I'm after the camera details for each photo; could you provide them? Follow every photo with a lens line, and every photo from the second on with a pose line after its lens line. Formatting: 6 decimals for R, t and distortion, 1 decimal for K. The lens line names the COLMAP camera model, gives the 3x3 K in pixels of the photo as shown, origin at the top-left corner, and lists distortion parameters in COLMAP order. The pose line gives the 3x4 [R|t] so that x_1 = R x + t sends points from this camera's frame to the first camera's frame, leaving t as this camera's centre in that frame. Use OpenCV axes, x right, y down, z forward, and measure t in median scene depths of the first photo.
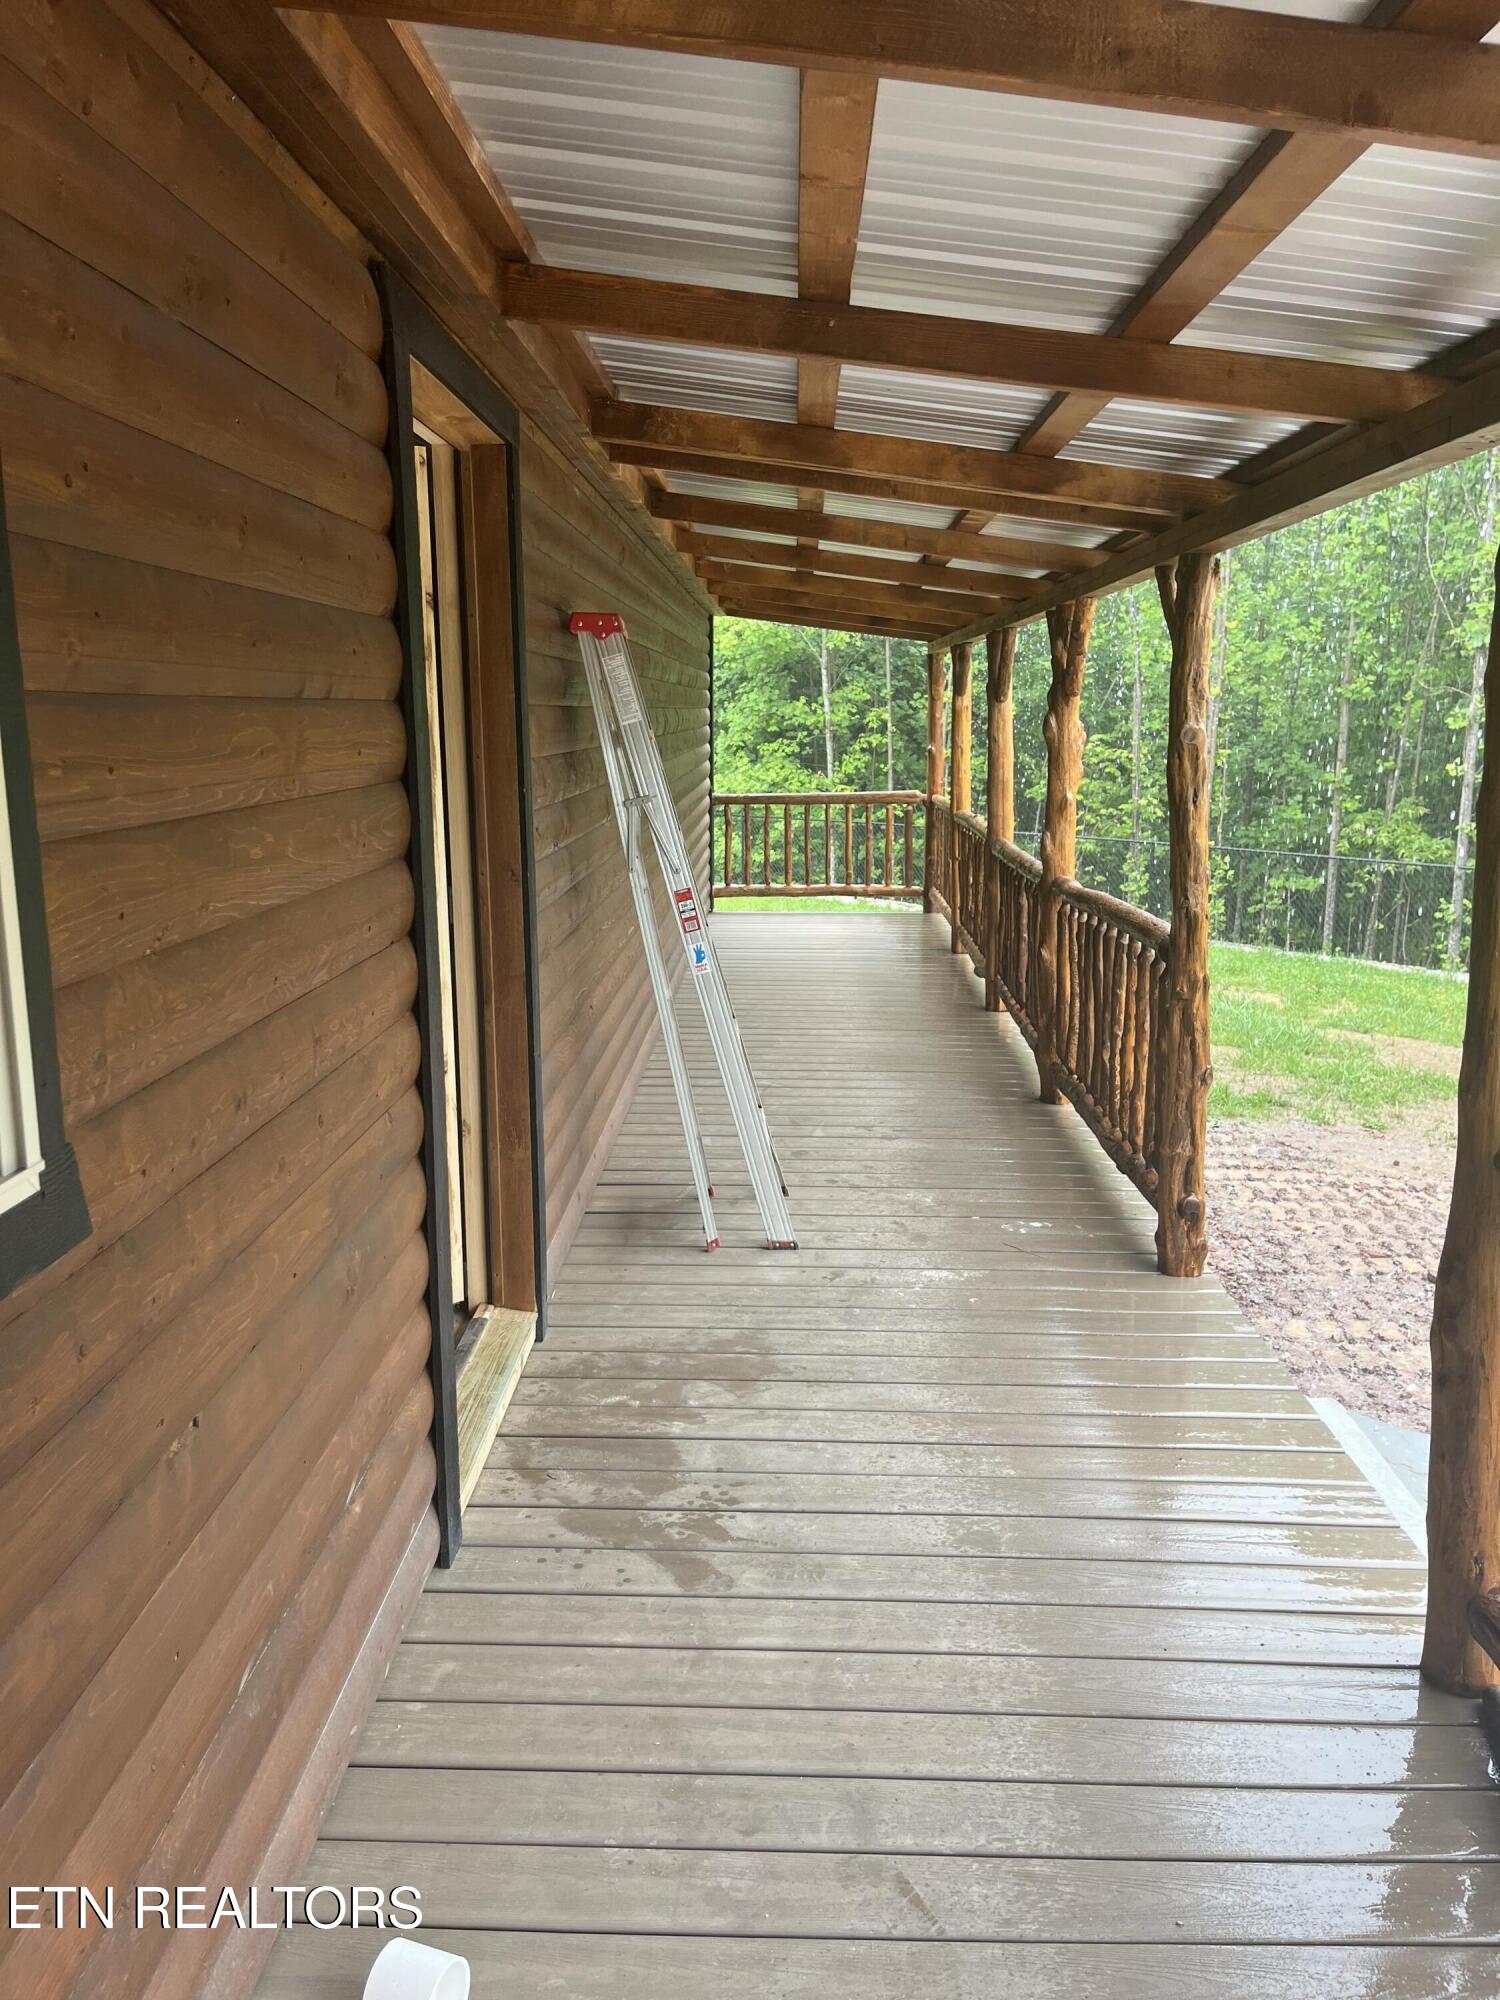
lens RADIAL K [[1506.6, 0, 753.9], [0, 1506.6, 995.9], [0, 0, 1]] dist [-0.007776, -0.006274]
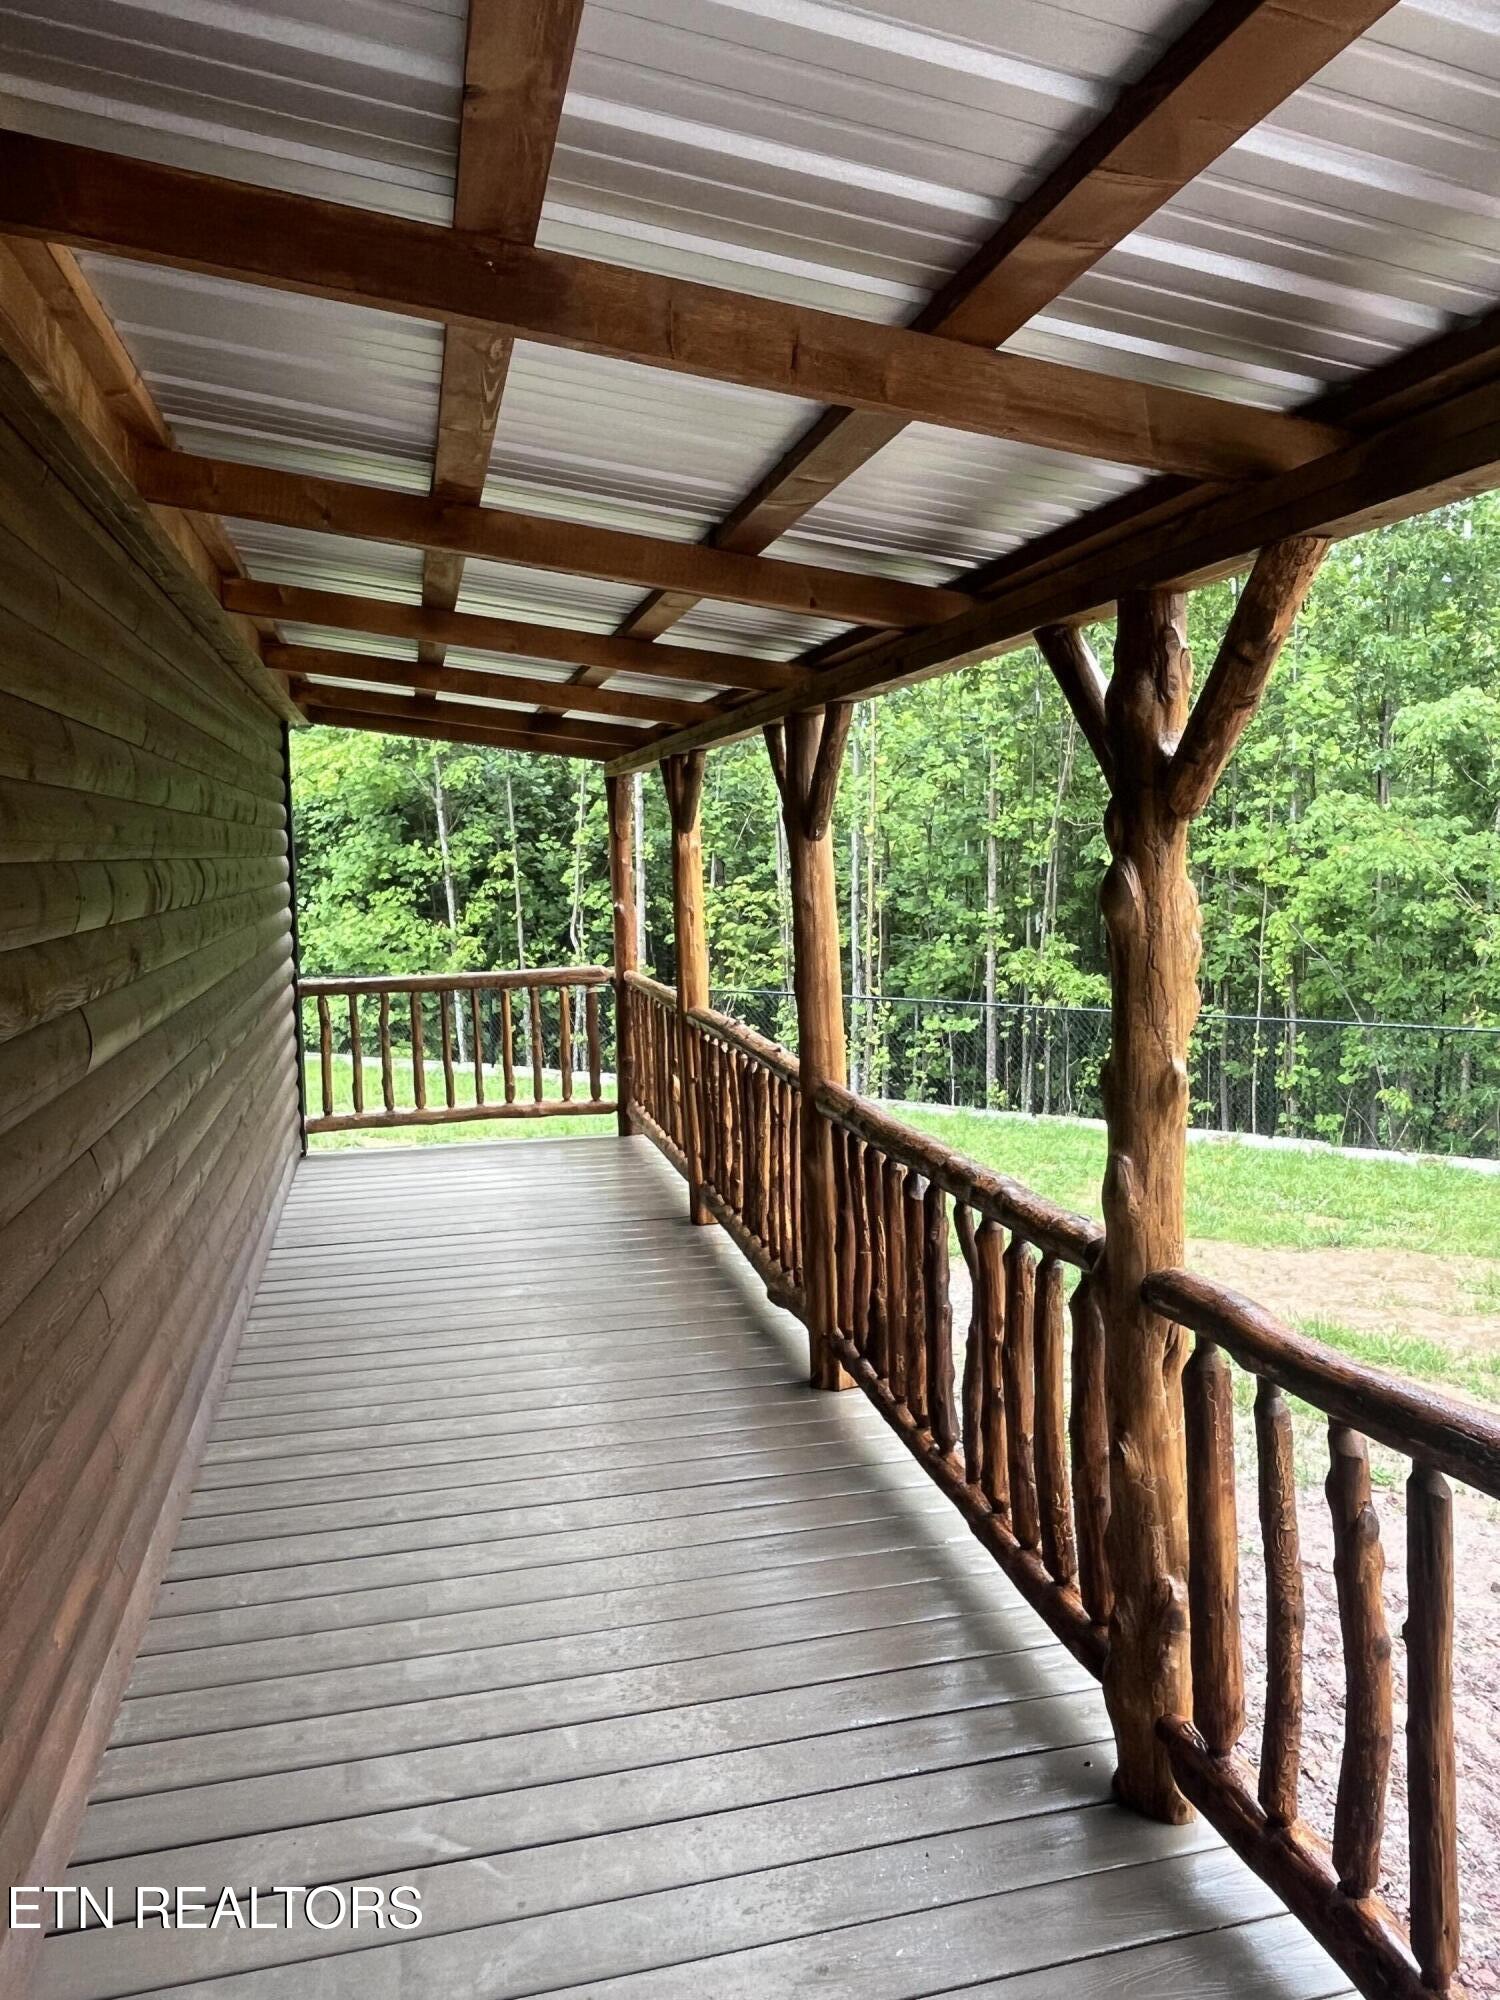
lens RADIAL K [[1396.7, 0, 808.2], [0, 1396.7, 1014.1], [0, 0, 1]] dist [0.003034, -0.004716]
pose [[0.953313, -0.045760, 0.298497, 0.001125], [0.067108, 0.995838, -0.061662, -0.027453], [-0.294433, 0.078814, 0.952417, 0.142066]]
